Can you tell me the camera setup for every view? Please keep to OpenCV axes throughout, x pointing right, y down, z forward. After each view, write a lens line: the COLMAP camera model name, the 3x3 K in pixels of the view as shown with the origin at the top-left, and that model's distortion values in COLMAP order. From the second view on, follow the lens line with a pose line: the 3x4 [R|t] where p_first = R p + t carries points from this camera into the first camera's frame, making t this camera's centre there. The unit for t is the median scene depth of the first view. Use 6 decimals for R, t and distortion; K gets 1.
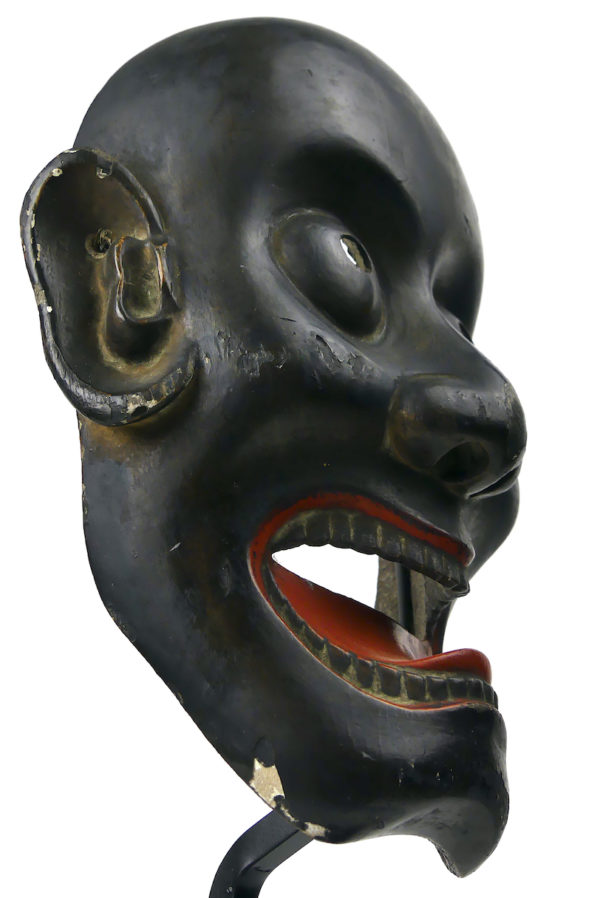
lens RADIAL K [[1322.0, 0, 294.8], [0, 1322.0, 445.4], [0, 0, 1]] dist [-0.105524, 0.000000]
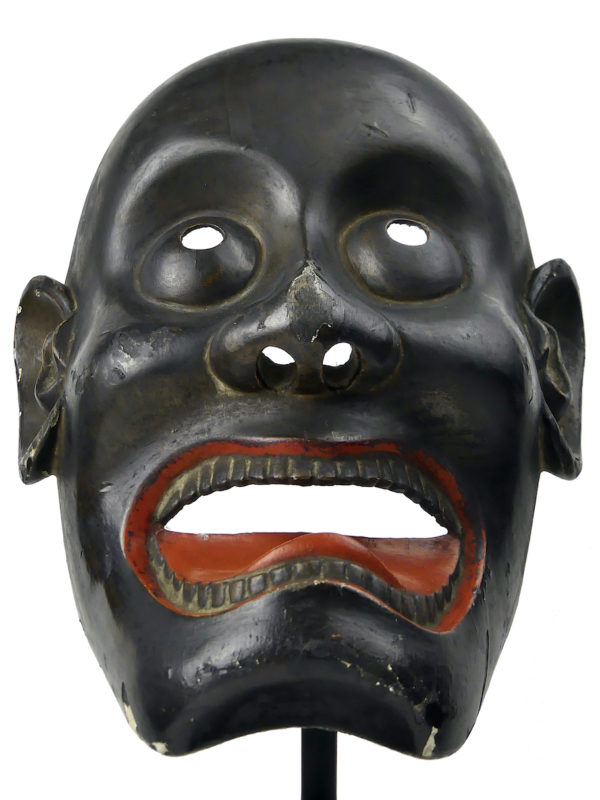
lens RADIAL K [[1420.0, 0, 301.3], [0, 1420.0, 402.3], [0, 0, 1]] dist [-0.127194, 0.000000]
pose [[0.613511, -0.442235, -0.654242, 0.864390], [0.358051, 0.894209, -0.268682, 0.345621], [0.703850, -0.069413, 0.706949, 0.238898]]
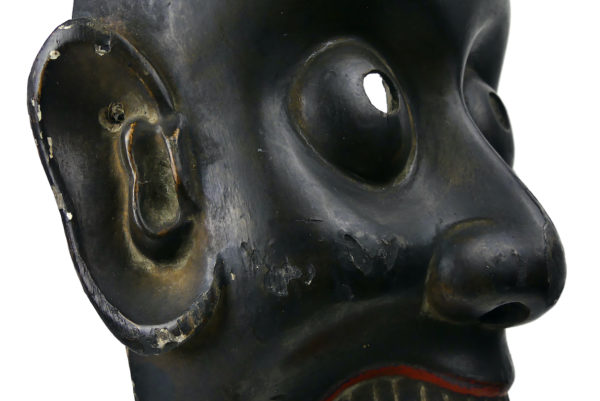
lens RADIAL K [[883.3, 0, 282.8], [0, 883.3, 201.6], [0, 0, 1]] dist [-0.105524, 0.000000]
pose [[0.990499, -0.080227, -0.111697, 0.044102], [0.114180, 0.932451, 0.342779, -0.319590], [0.076651, -0.352276, 0.932752, 0.408340]]
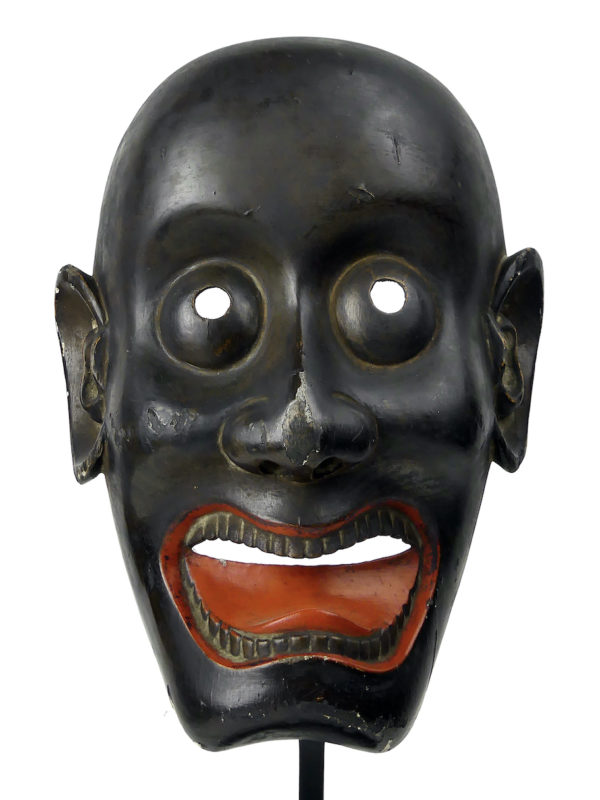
lens RADIAL K [[1420.0, 0, 306.8], [0, 1420.0, 392.5], [0, 0, 1]] dist [-0.127194, 0.000000]
pose [[0.602777, -0.074763, -0.794399, 1.279218], [0.360780, 0.913552, 0.187777, -0.312944], [0.711686, -0.399791, 0.577641, 0.255784]]
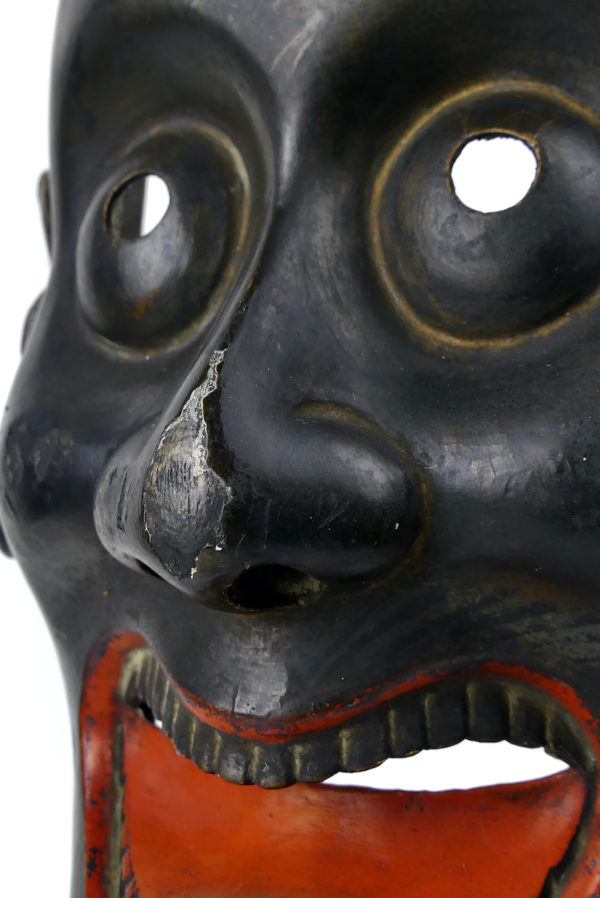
lens RADIAL K [[1322.0, 0, 298.7], [0, 1322.0, 448.8], [0, 0, 1]] dist [-0.105524, 0.000000]
pose [[0.172669, -0.027749, -0.984589, 0.698629], [0.388985, 0.920273, 0.042281, -0.042760], [0.904918, -0.390291, 0.169697, 0.995094]]
